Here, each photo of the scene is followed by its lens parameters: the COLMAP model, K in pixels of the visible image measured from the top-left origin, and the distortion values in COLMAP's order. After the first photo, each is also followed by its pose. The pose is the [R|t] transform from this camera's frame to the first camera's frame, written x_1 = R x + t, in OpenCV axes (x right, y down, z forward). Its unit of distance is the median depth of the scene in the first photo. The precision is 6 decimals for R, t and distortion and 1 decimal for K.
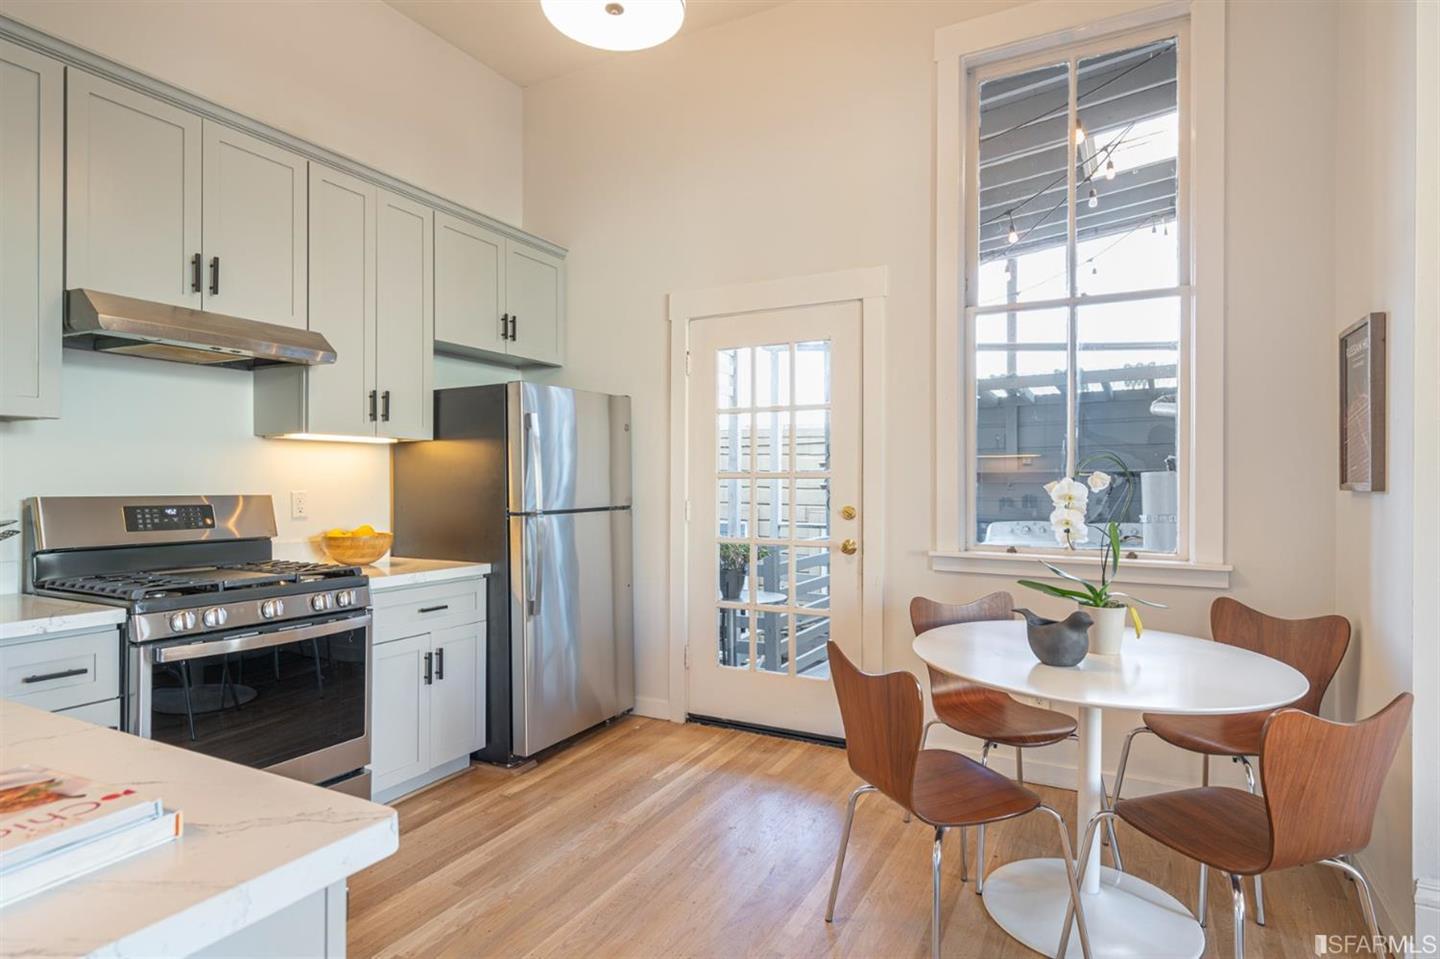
lens RADIAL K [[785.0, 0, 721.8], [0, 785.0, 485.0], [0, 0, 1]] dist [-0.004319, -0.000210]
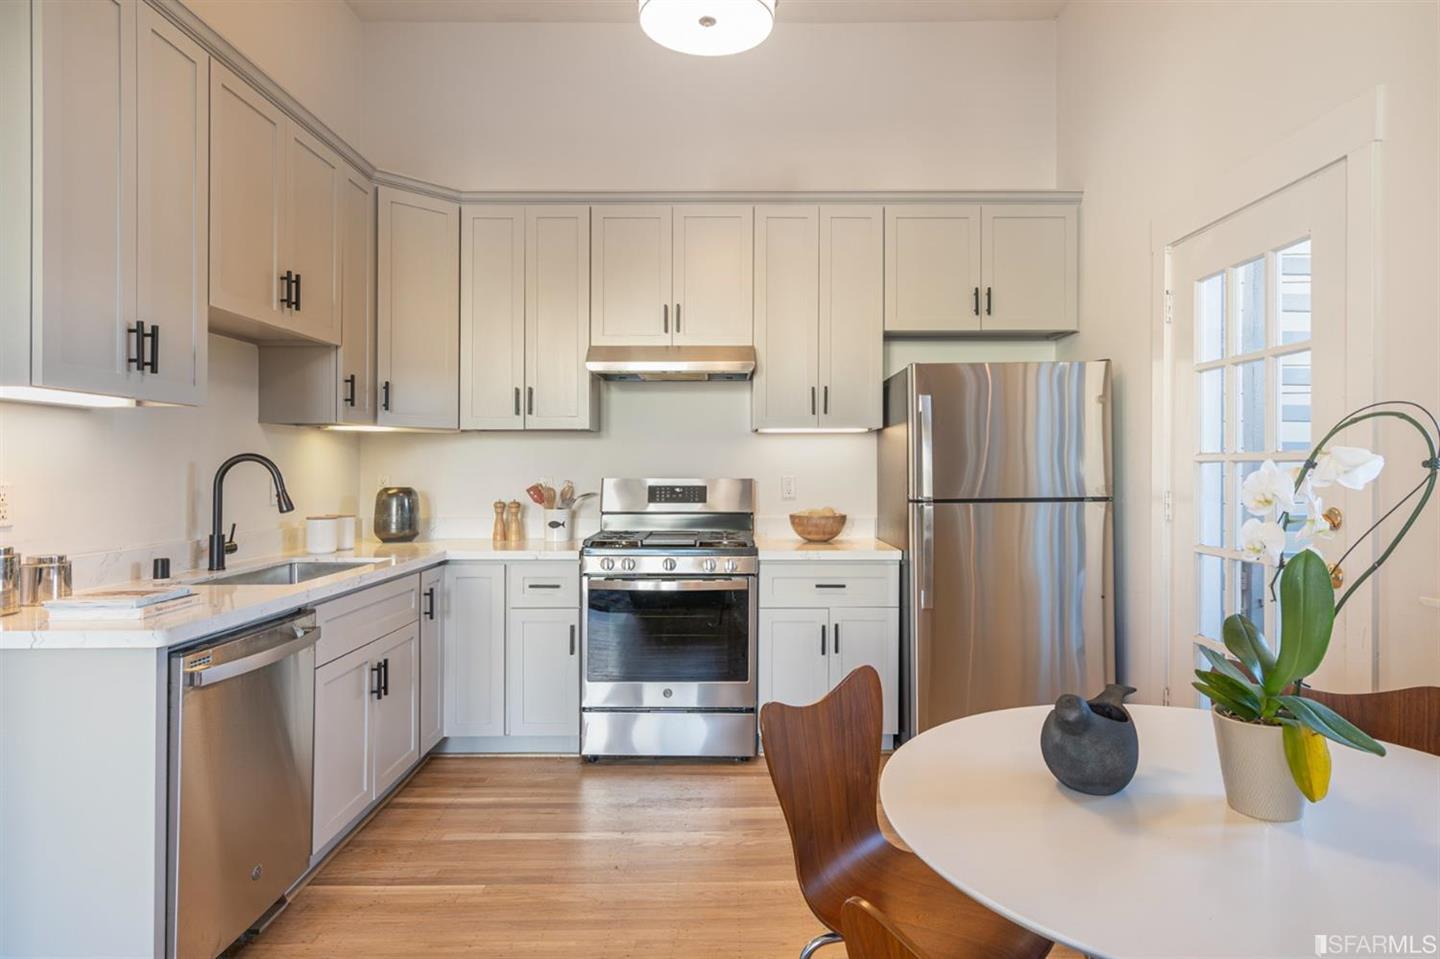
lens RADIAL K [[850.3, 0, 725.5], [0, 850.3, 478.4], [0, 0, 1]] dist [-0.001578, -0.000450]
pose [[0.455670, 0.006912, -0.890122, 0.666907], [-0.001978, 0.999975, 0.006752, 0.002997], [0.890146, -0.001316, 0.455673, 0.372187]]
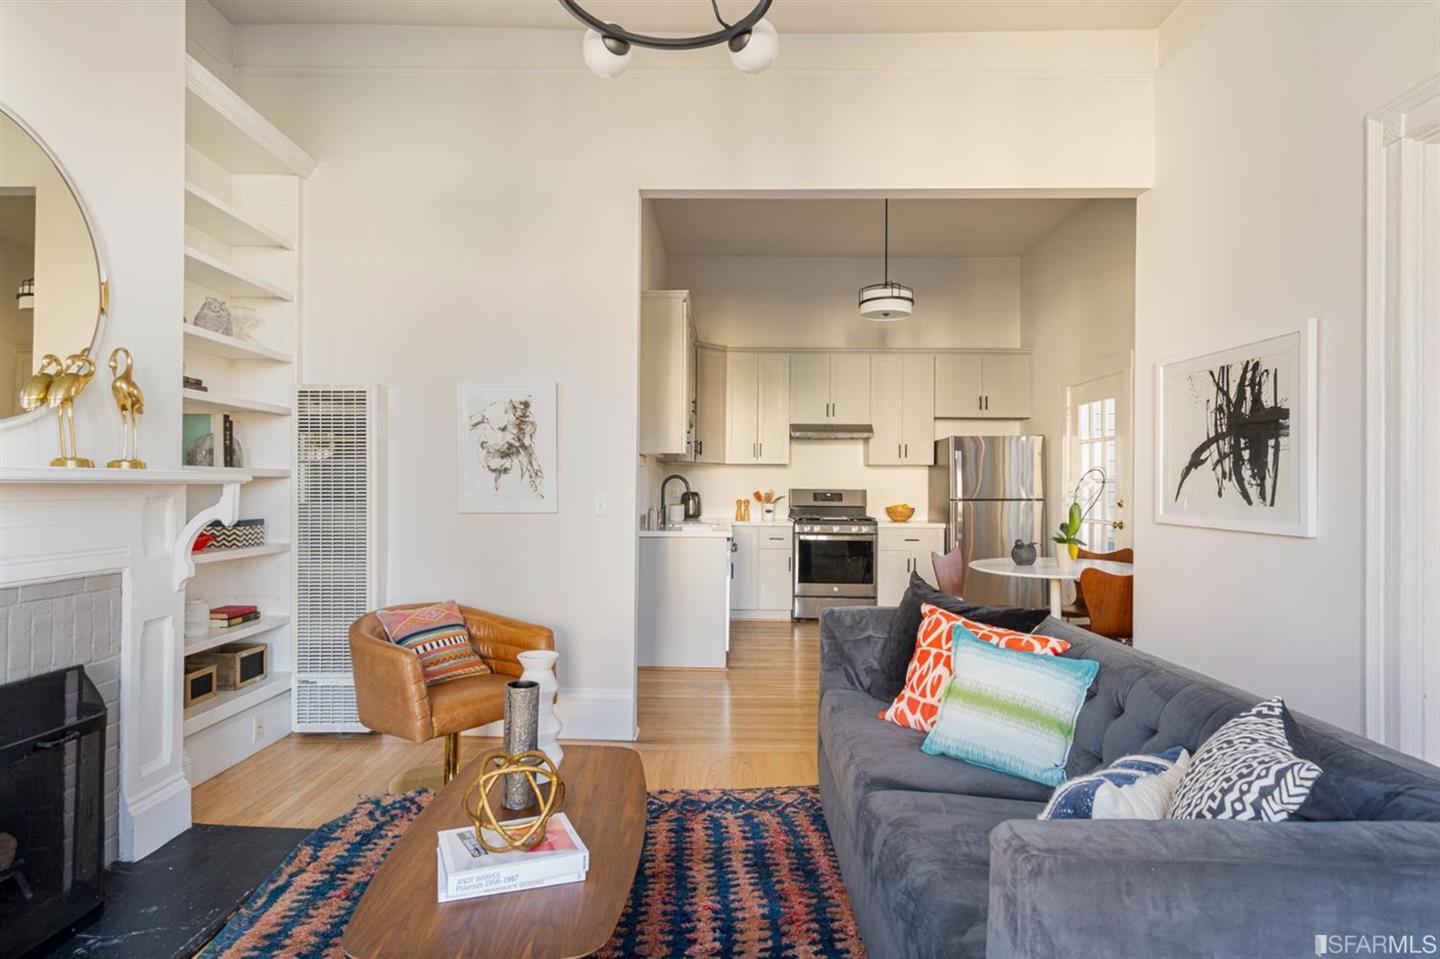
lens RADIAL K [[785.0, 0, 710.5], [0, 785.0, 479.0], [0, 0, 1]] dist [-0.004319, -0.000210]
pose [[0.442001, -0.006531, -0.896991, 1.550195], [-0.010066, 0.999874, -0.012240, 0.016622], [0.896958, 0.014439, 0.441879, -0.575658]]
